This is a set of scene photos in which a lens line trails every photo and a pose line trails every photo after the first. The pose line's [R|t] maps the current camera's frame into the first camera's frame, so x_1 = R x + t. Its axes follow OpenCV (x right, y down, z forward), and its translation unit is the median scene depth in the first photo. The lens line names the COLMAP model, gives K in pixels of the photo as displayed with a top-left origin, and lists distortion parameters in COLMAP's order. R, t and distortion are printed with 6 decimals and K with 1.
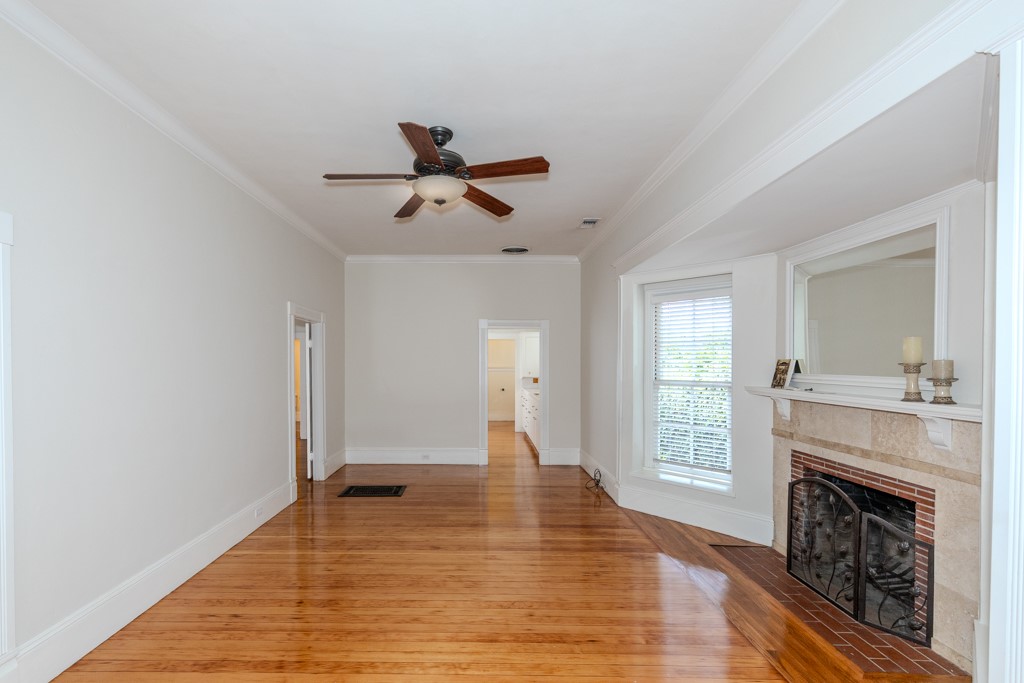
lens RADIAL K [[442.2, 0, 512.0], [0, 442.2, 367.3], [0, 0, 1]] dist [0.002330, 0.000180]
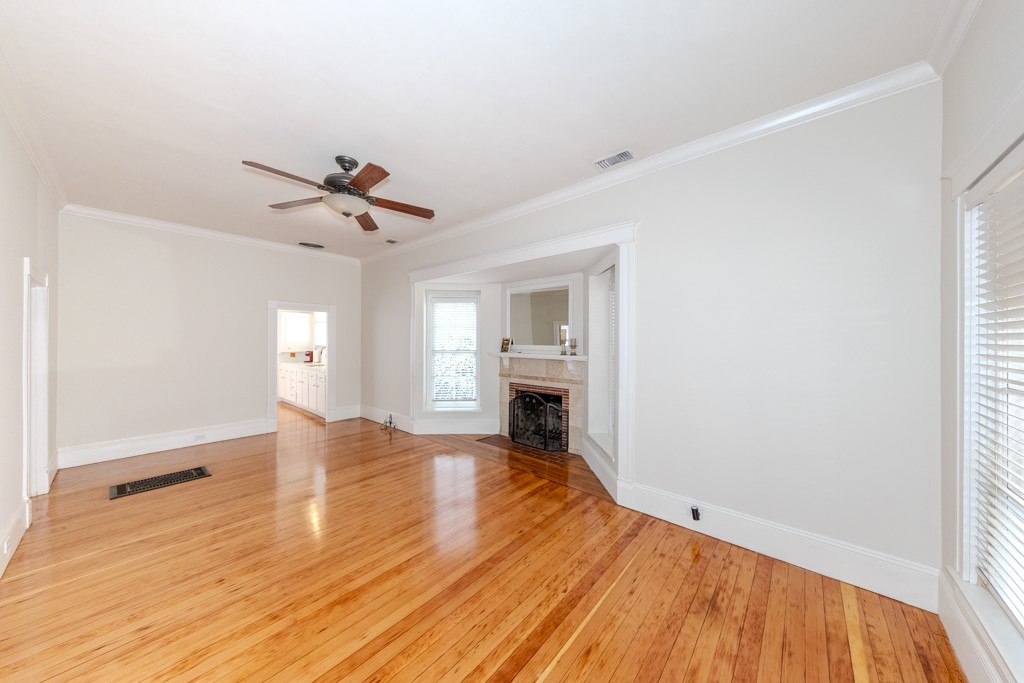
lens RADIAL K [[334.0, 0, 514.7], [0, 334.0, 339.5], [0, 0, 1]] dist [0.000279, -0.000030]
pose [[0.636418, 0.000698, 0.771344, -0.539814], [0.007601, 0.999945, -0.007176, 0.000383], [-0.771307, 0.010430, 0.636378, 0.007865]]
